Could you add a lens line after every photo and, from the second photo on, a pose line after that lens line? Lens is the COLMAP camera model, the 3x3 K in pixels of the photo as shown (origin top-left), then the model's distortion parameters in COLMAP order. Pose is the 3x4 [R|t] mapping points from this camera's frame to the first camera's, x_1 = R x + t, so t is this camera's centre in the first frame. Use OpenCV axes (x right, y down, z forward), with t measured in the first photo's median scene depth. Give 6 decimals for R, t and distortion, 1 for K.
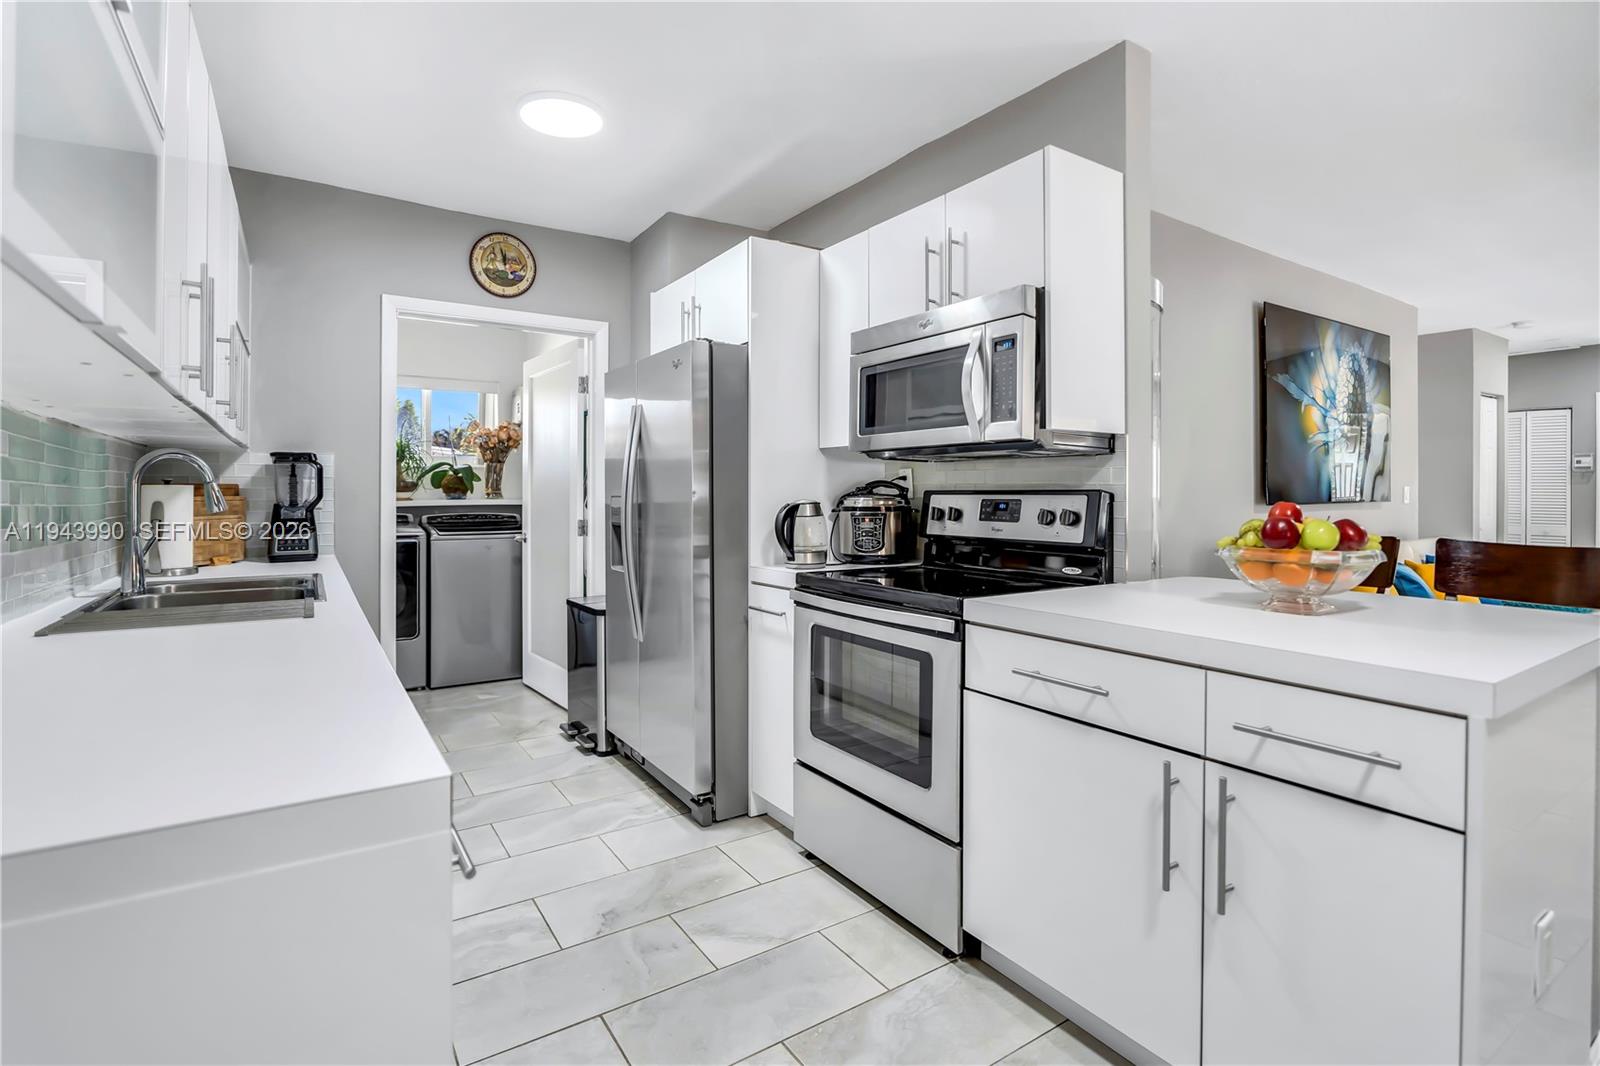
lens RADIAL K [[760.8, 0, 802.9], [0, 760.8, 489.8], [0, 0, 1]] dist [-0.017011, 0.001796]
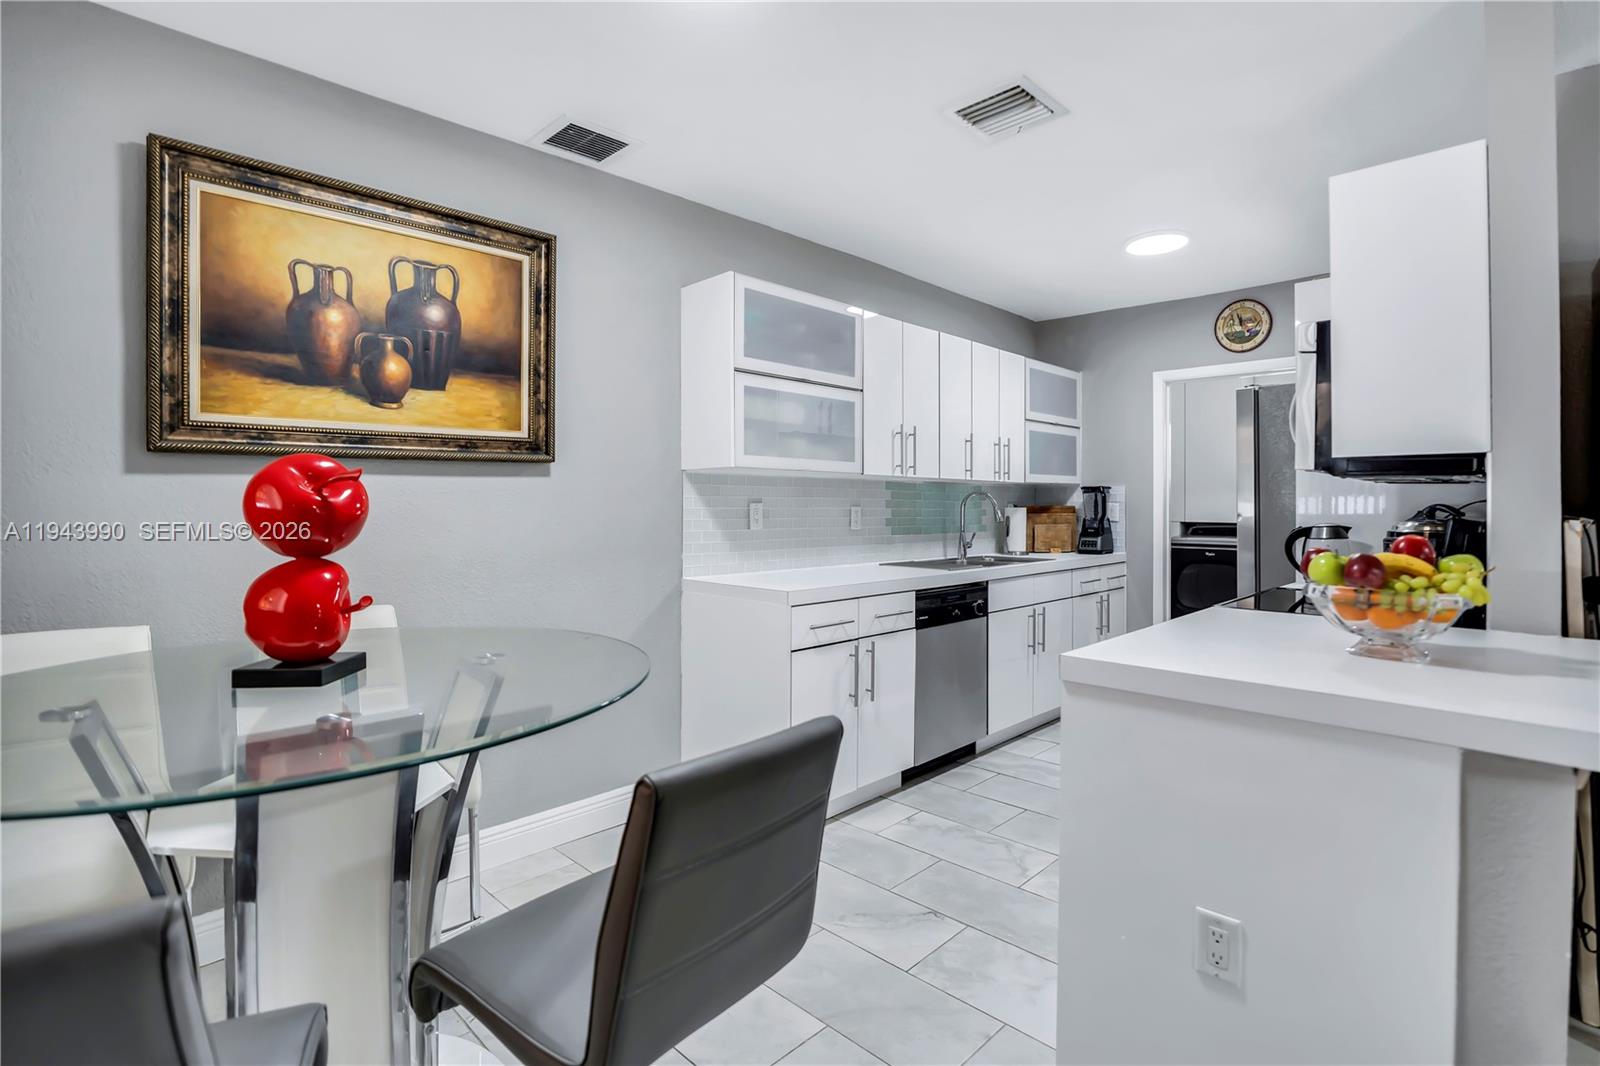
lens RADIAL K [[760.8, 0, 803.6], [0, 760.8, 508.6], [0, 0, 1]] dist [-0.017011, 0.001796]
pose [[0.204998, 0.004573, -0.978752, 0.664344], [0.003456, 0.999979, 0.005395, -0.011387], [0.978756, -0.004488, 0.204978, 0.056617]]
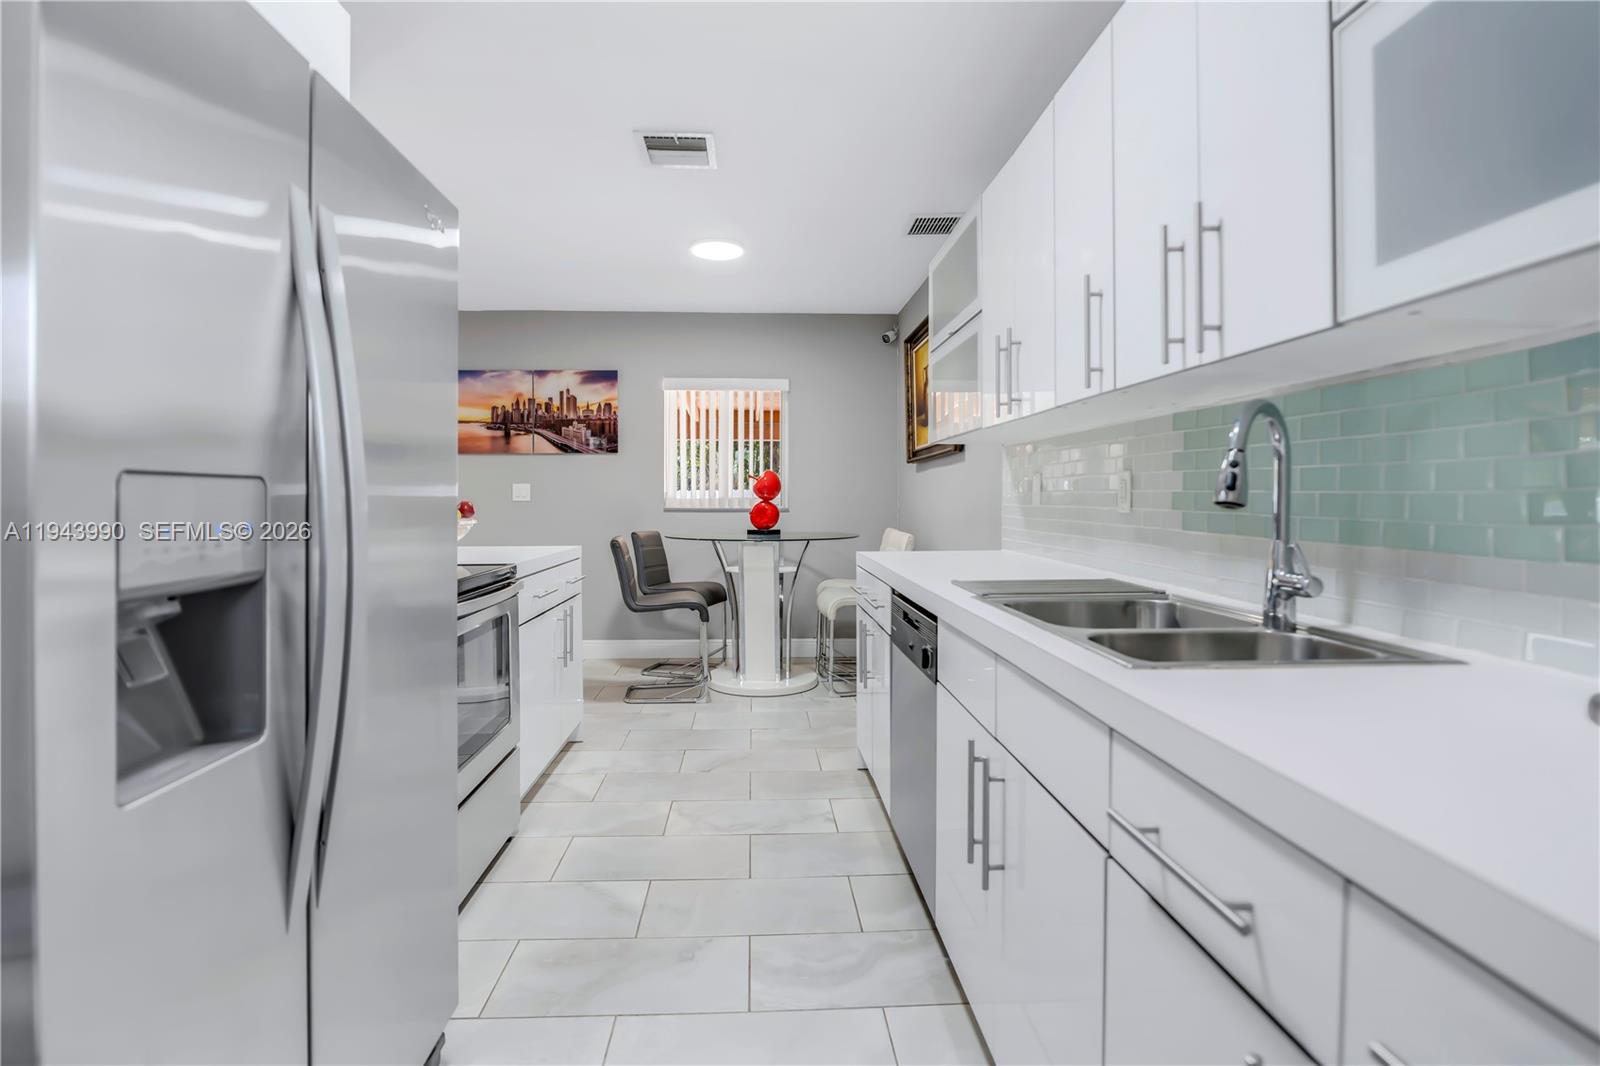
lens RADIAL K [[760.8, 0, 801.6], [0, 760.8, 506.3], [0, 0, 1]] dist [-0.017011, 0.001796]
pose [[-0.867514, 0.000527, 0.497412, -0.492220], [0.007890, 0.999888, 0.012700, 0.011063], [-0.497350, 0.014942, -0.867421, 1.020172]]
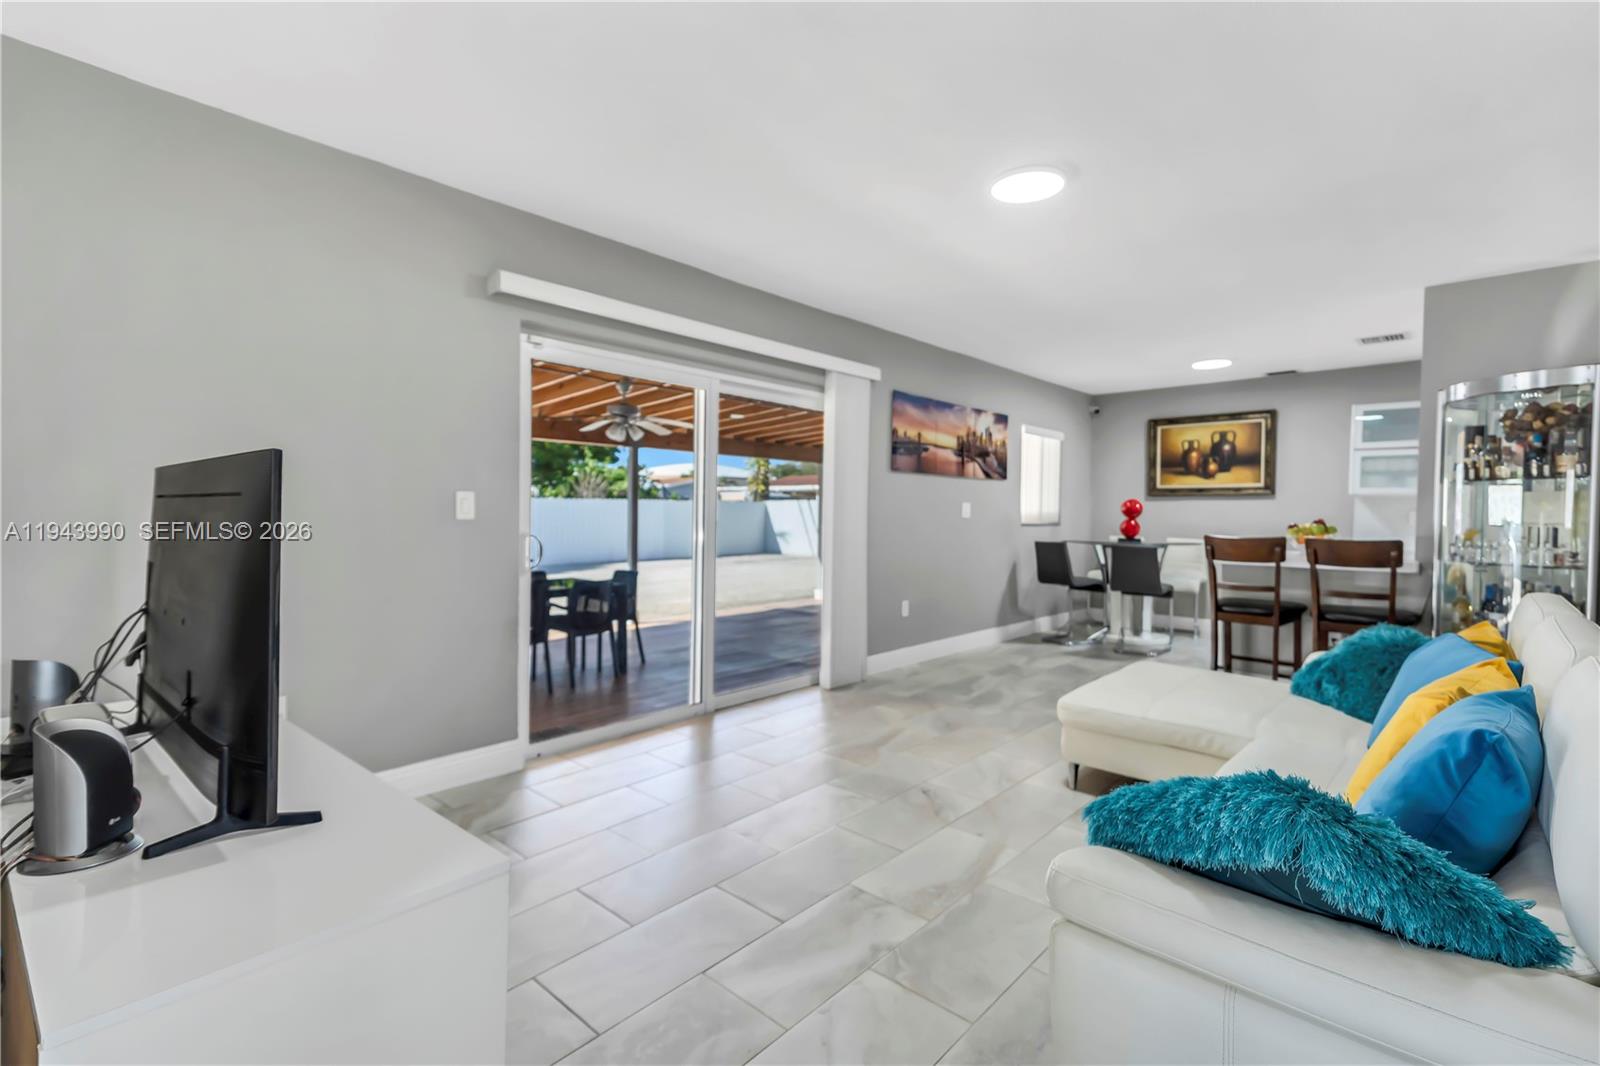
lens RADIAL K [[736.7, 0, 796.8], [0, 736.7, 526.9], [0, 0, 1]] dist [0.027933, 0.000380]
pose [[-0.970862, -0.008315, -0.239497, 1.578883], [-0.013508, 0.999708, 0.020049, 0.009421], [0.239260, 0.022700, -0.970690, 1.604906]]
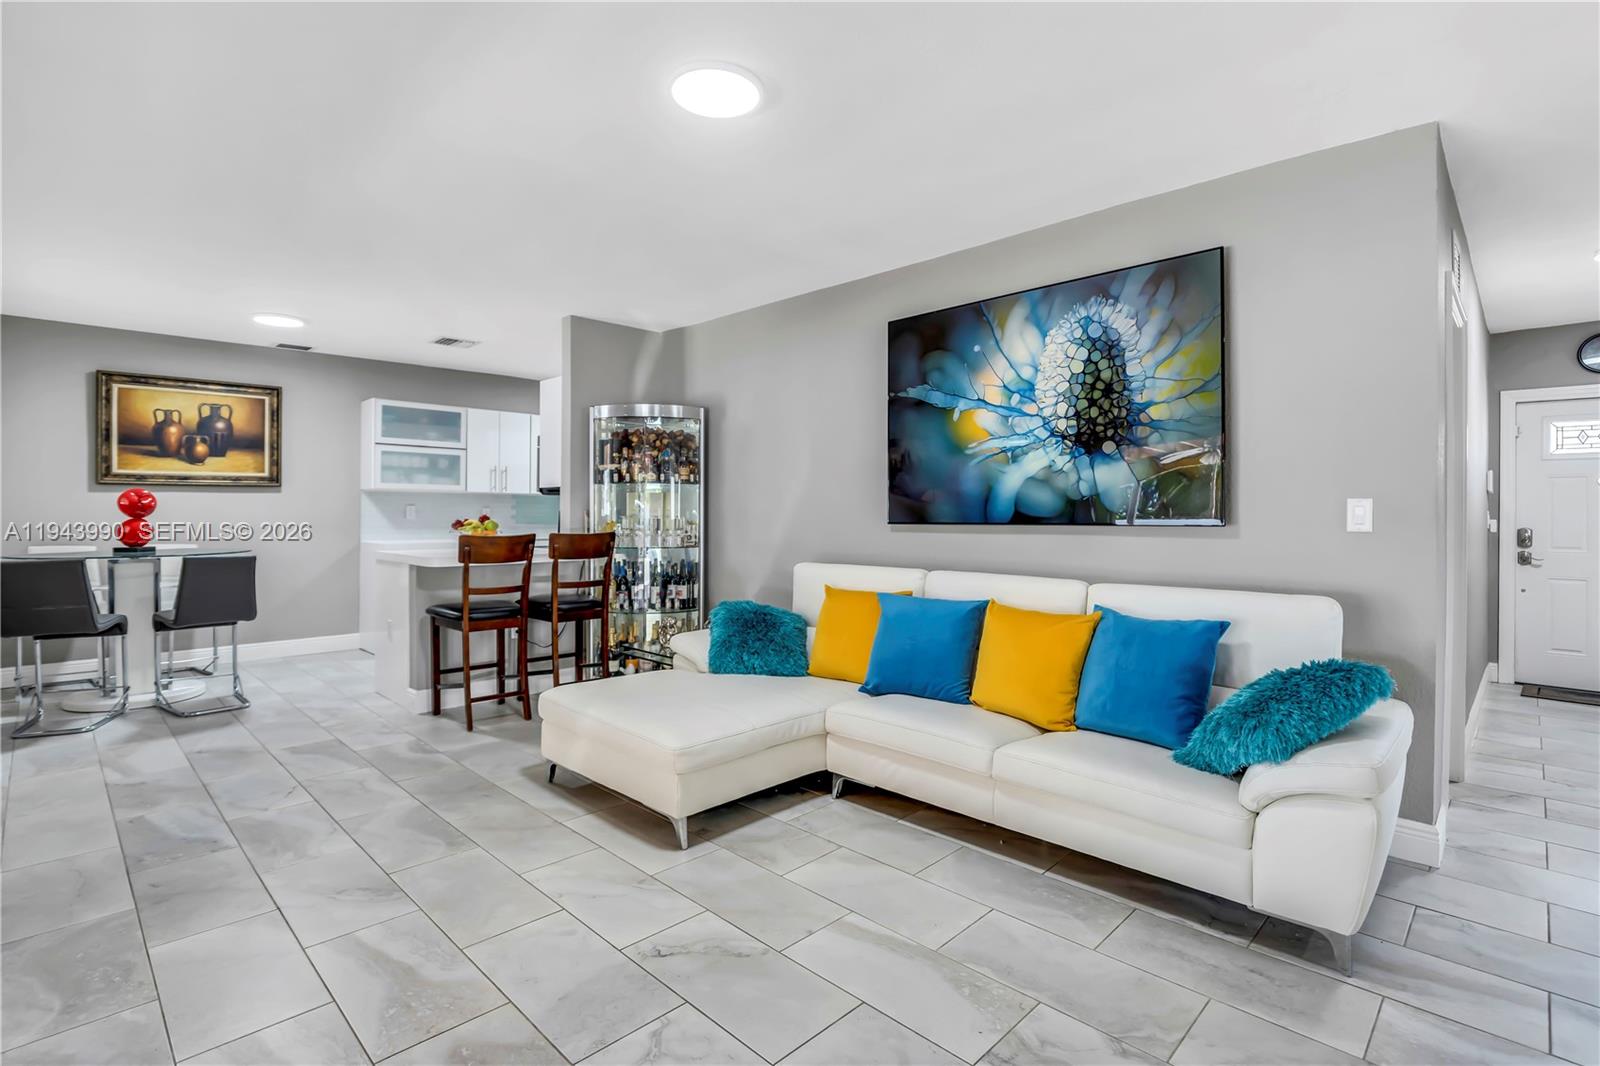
lens RADIAL K [[760.8, 0, 801.3], [0, 760.8, 517.2], [0, 0, 1]] dist [-0.017011, 0.001796]
pose [[0.204000, 0.004484, -0.978961, 1.798372], [-0.000845, 0.999990, 0.004404, 0.006540], [0.978971, -0.000071, 0.204001, 0.781597]]
